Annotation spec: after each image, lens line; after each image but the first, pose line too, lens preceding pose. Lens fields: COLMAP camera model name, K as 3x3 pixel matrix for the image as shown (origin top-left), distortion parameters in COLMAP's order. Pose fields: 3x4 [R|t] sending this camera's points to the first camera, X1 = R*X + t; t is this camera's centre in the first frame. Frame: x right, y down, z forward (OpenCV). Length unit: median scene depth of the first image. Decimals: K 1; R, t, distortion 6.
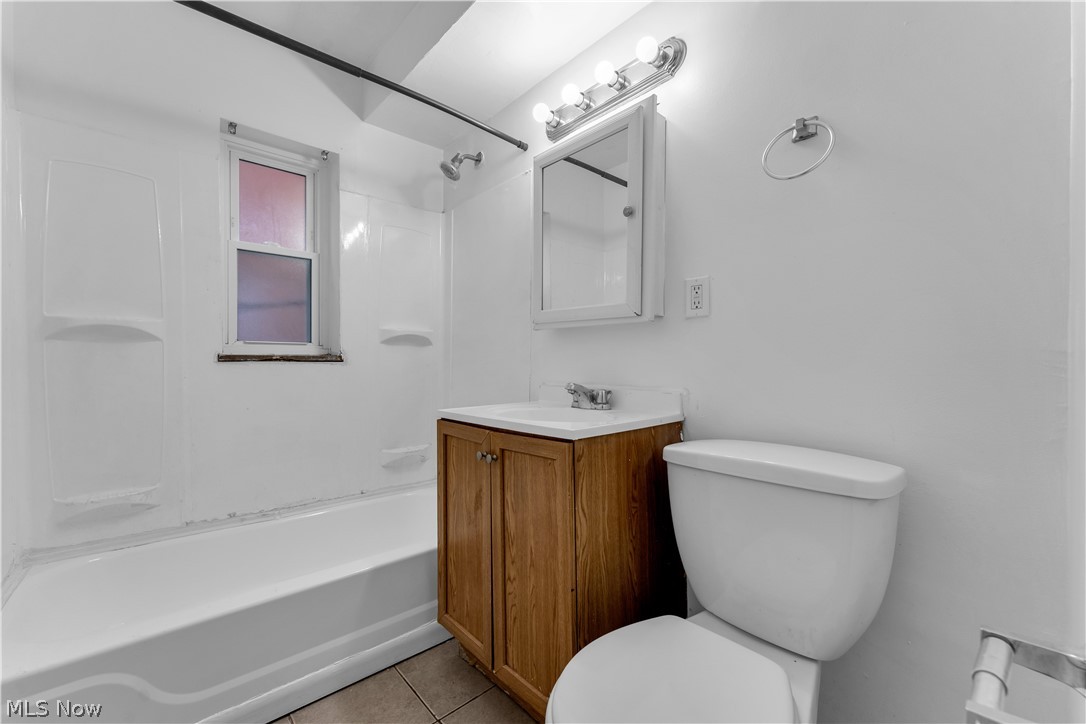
lens RADIAL K [[436.3, 0, 544.0], [0, 436.3, 363.9], [0, 0, 1]] dist [0.001043, 0.000088]
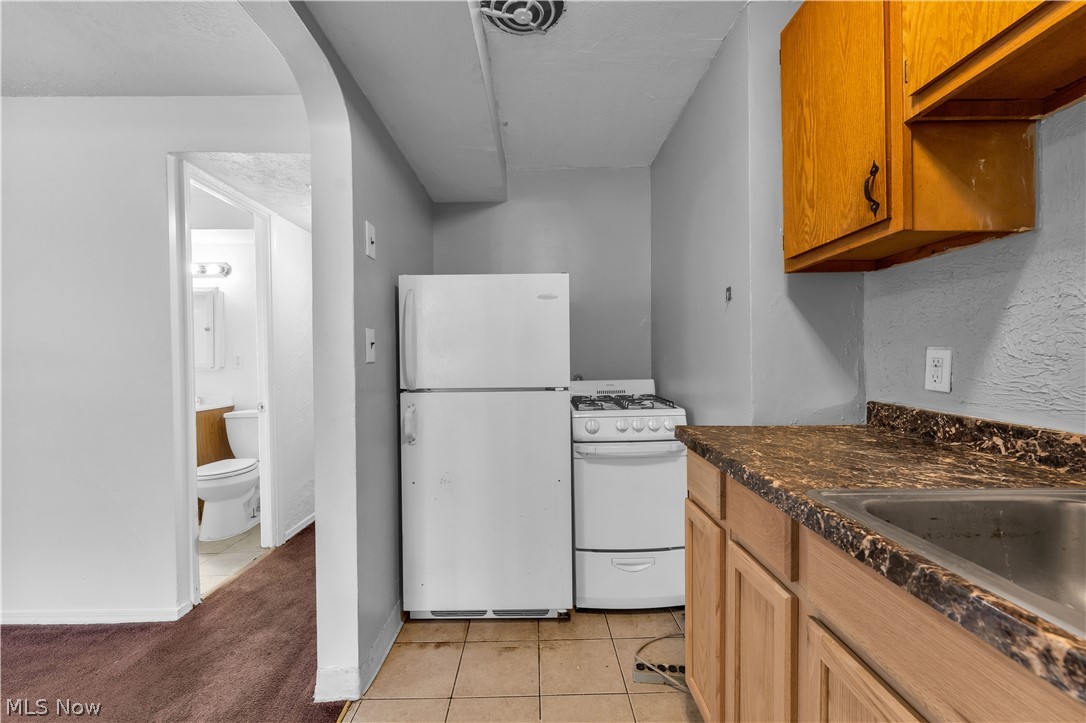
lens RADIAL K [[436.3, 0, 544.5], [0, 436.3, 364.2], [0, 0, 1]] dist [0.001043, 0.000088]
pose [[0.662442, -0.019551, 0.748858, -0.453369], [0.016126, 0.999800, 0.011838, -0.133276], [-0.748940, 0.004234, 0.662625, -2.367609]]
